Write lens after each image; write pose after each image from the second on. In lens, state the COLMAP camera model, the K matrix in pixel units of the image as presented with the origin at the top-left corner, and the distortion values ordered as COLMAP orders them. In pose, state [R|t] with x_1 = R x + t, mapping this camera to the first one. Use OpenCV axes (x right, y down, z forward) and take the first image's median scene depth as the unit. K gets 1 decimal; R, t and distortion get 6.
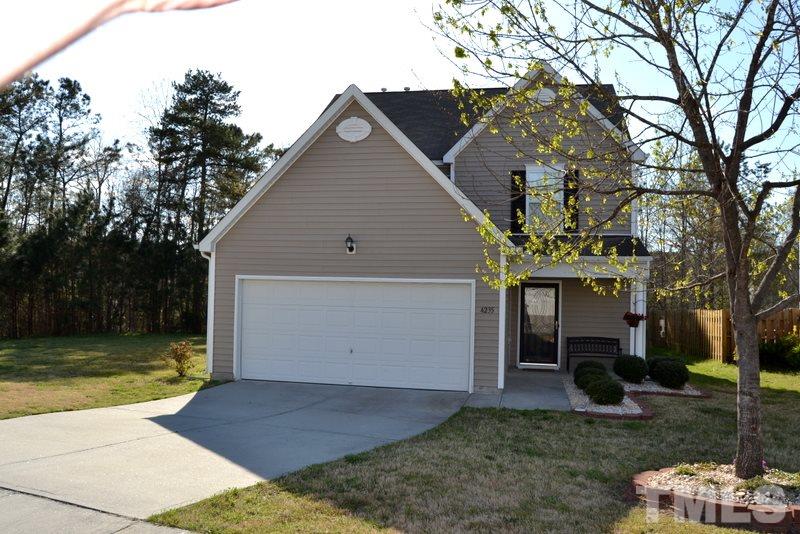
lens RADIAL K [[628.9, 0, 405.3], [0, 628.9, 271.2], [0, 0, 1]] dist [-0.094676, 0.041611]
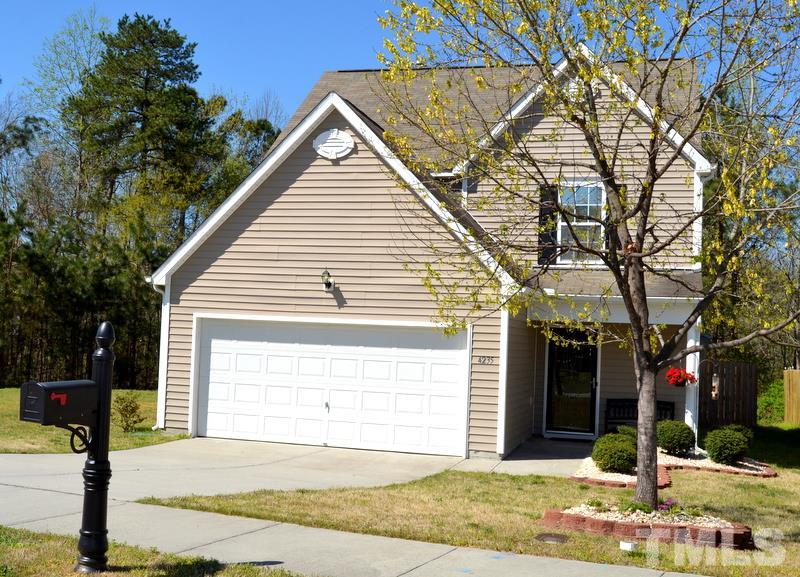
lens RADIAL K [[1058.9, 0, 400.0], [0, 1058.9, 288.5], [0, 0, 1]] dist [-0.102092, 0.043074]
pose [[0.998154, 0.015795, -0.058640, 0.072265], [-0.016849, 0.999704, -0.017536, -0.005631], [0.058345, 0.018491, 0.998125, -0.325612]]
